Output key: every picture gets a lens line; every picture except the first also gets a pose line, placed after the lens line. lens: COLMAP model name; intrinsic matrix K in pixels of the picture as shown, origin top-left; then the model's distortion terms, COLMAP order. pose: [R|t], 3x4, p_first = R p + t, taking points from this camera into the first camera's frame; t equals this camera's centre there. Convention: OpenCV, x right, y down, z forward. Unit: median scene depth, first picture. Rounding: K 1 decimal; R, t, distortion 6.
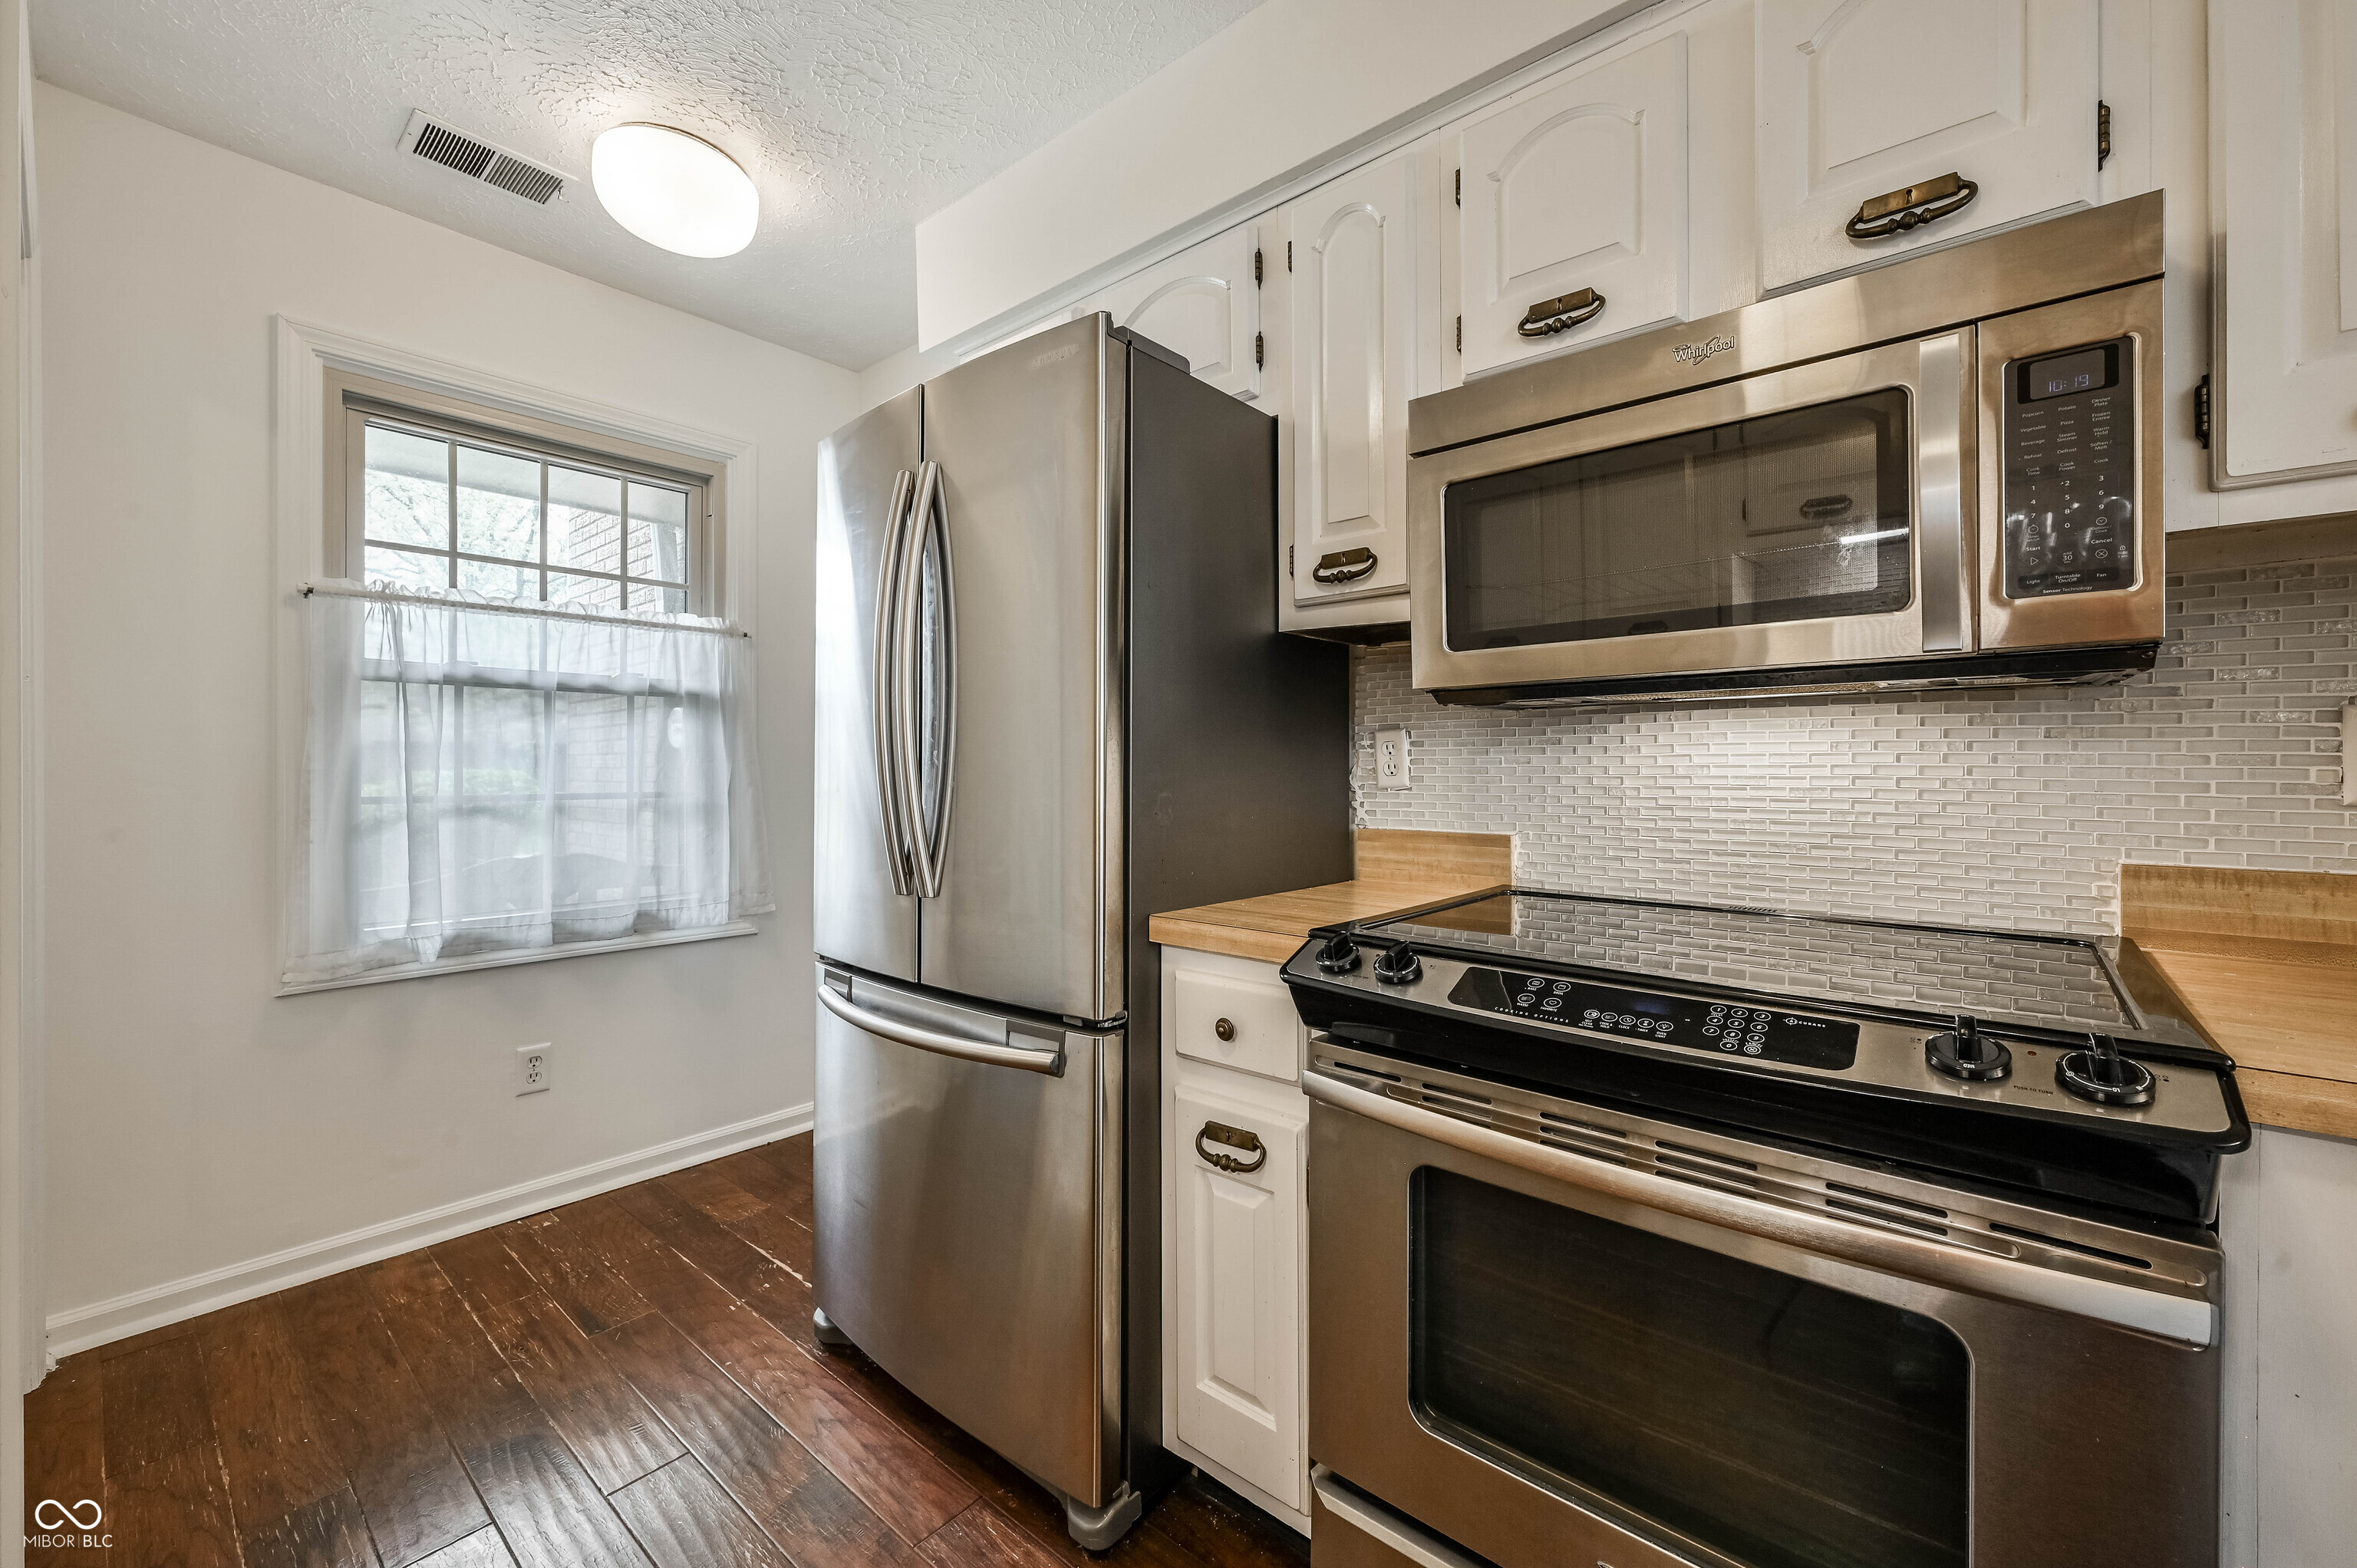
lens RADIAL K [[936.6, 0, 1186.8], [0, 936.6, 769.5], [0, 0, 1]] dist [-0.000816, -0.000330]
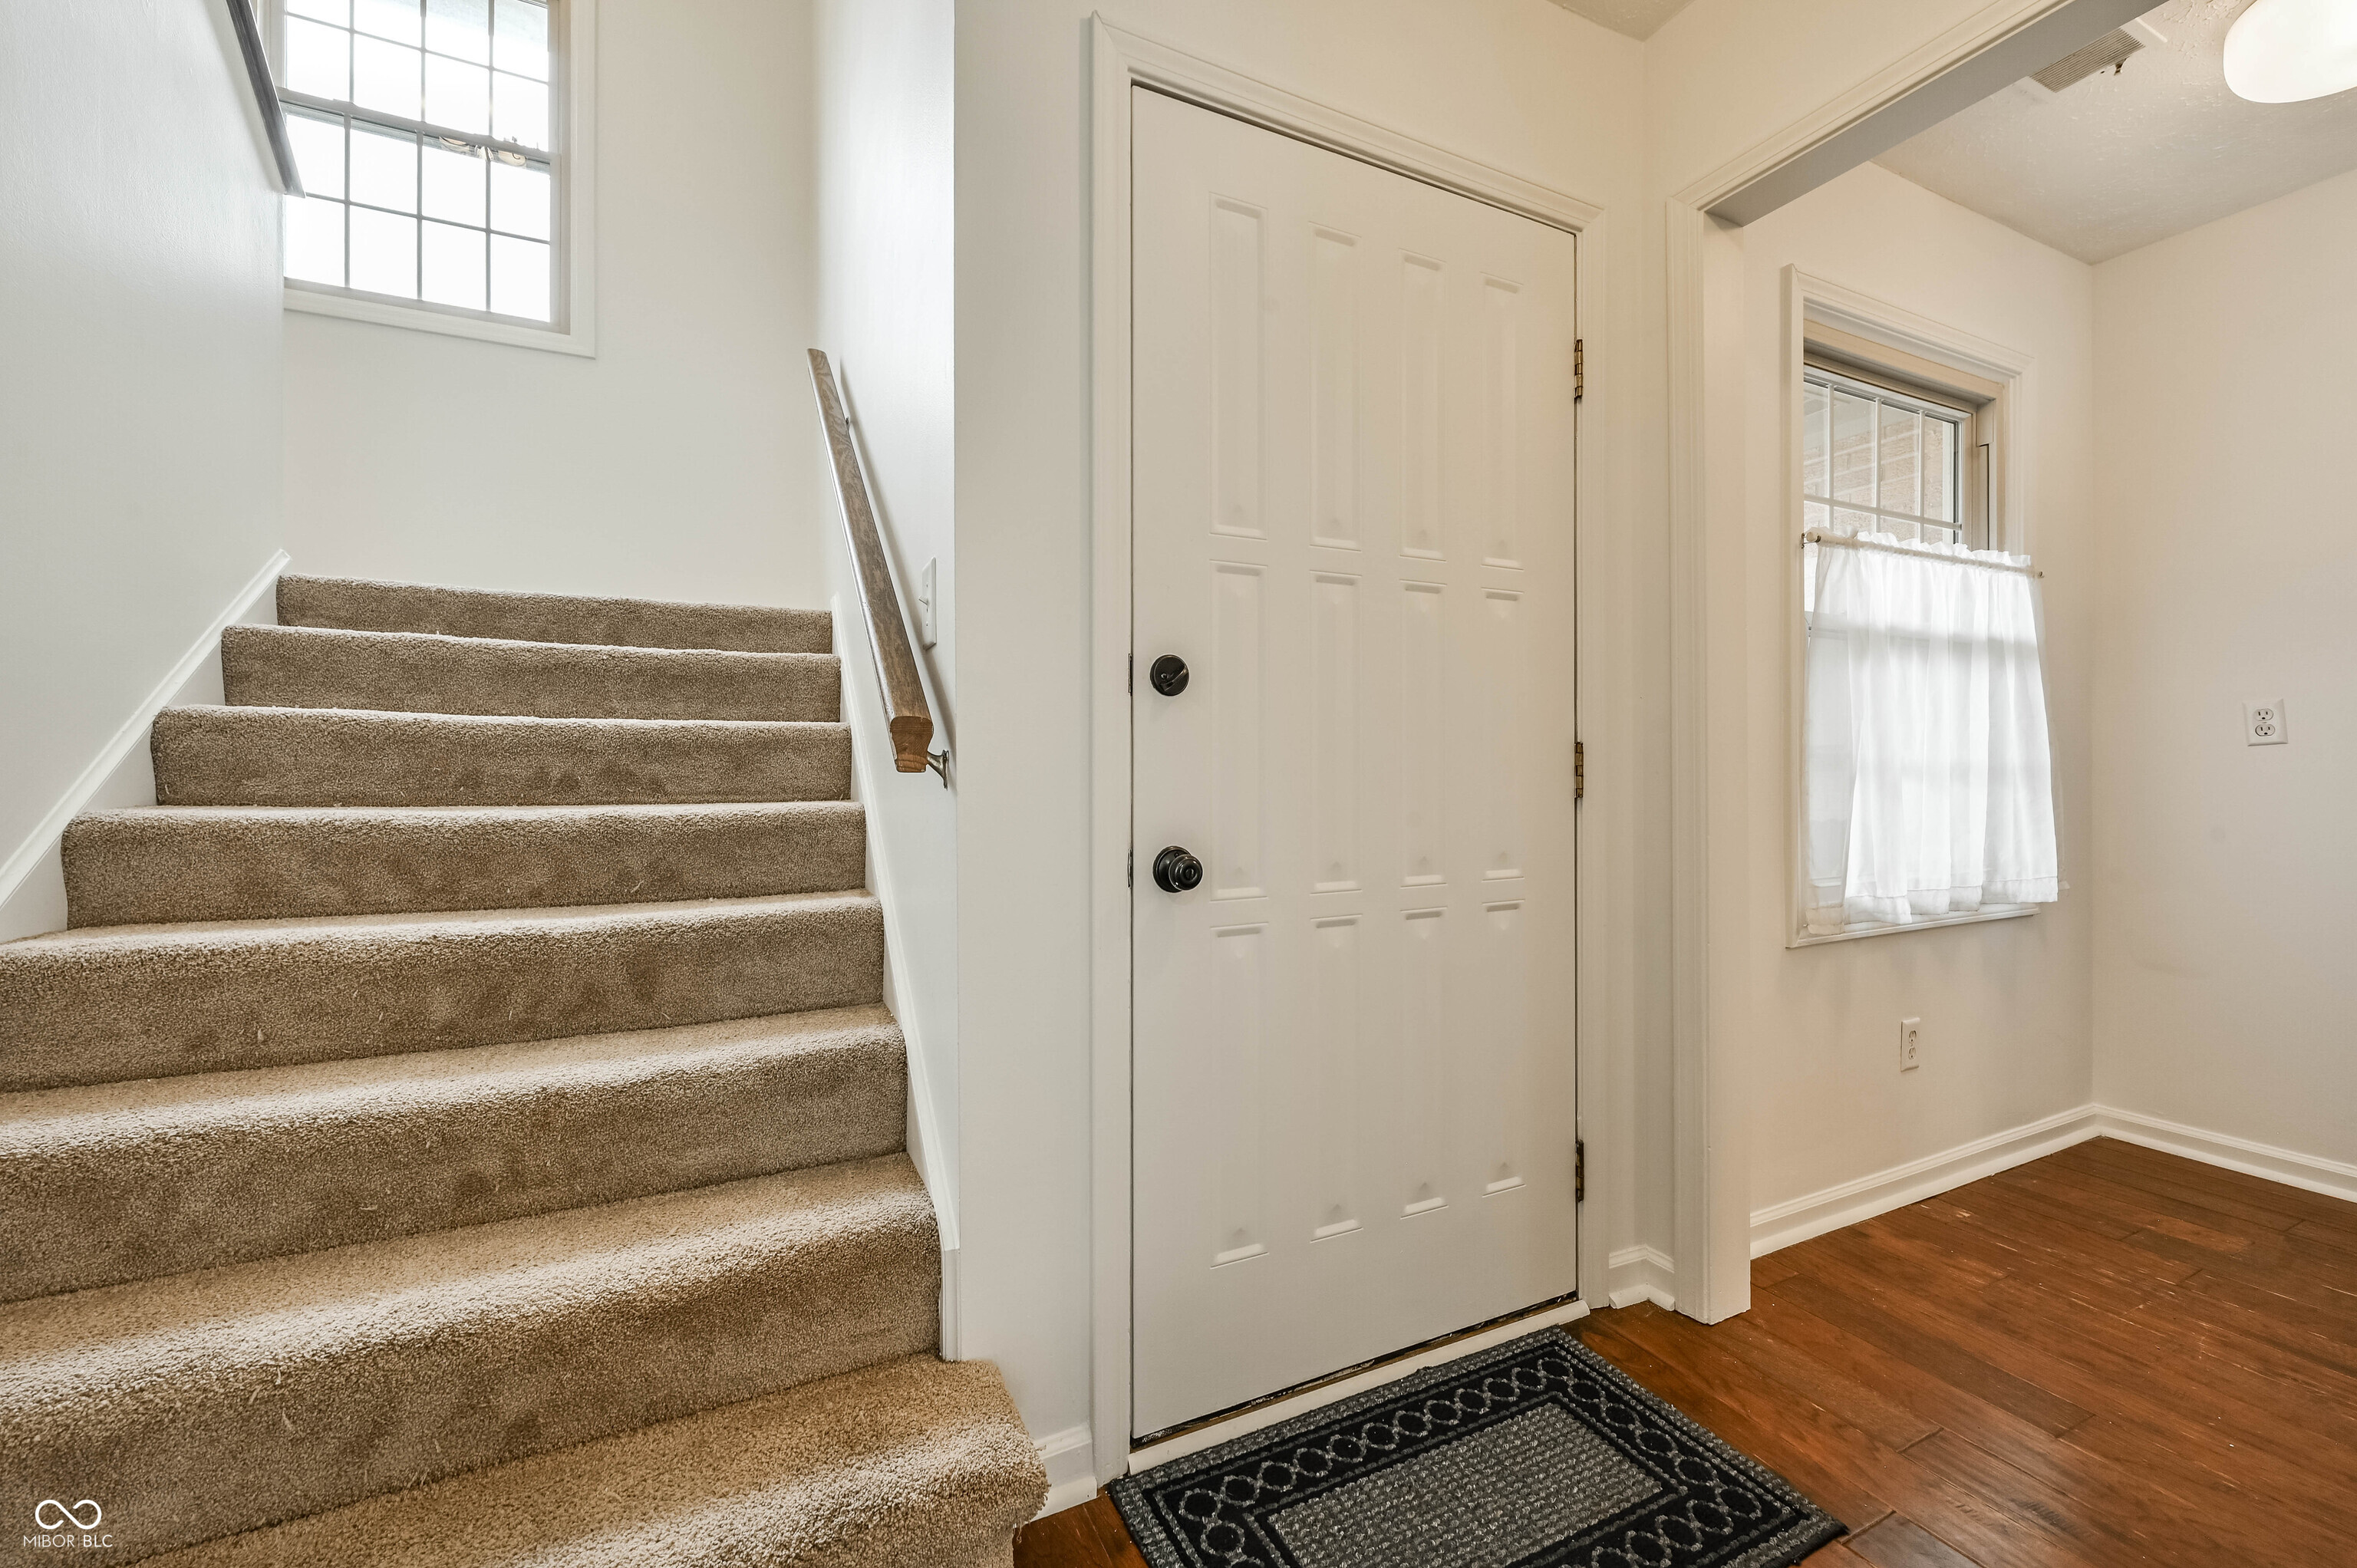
lens RADIAL K [[936.6, 0, 1186.8], [0, 936.6, 769.5], [0, 0, 1]] dist [-0.000816, -0.000330]
pose [[0.916265, 0.000272, -0.400572, -0.984659], [-0.000668, 0.999999, -0.000850, 0.047787], [0.400571, 0.001047, 0.916265, -0.144389]]
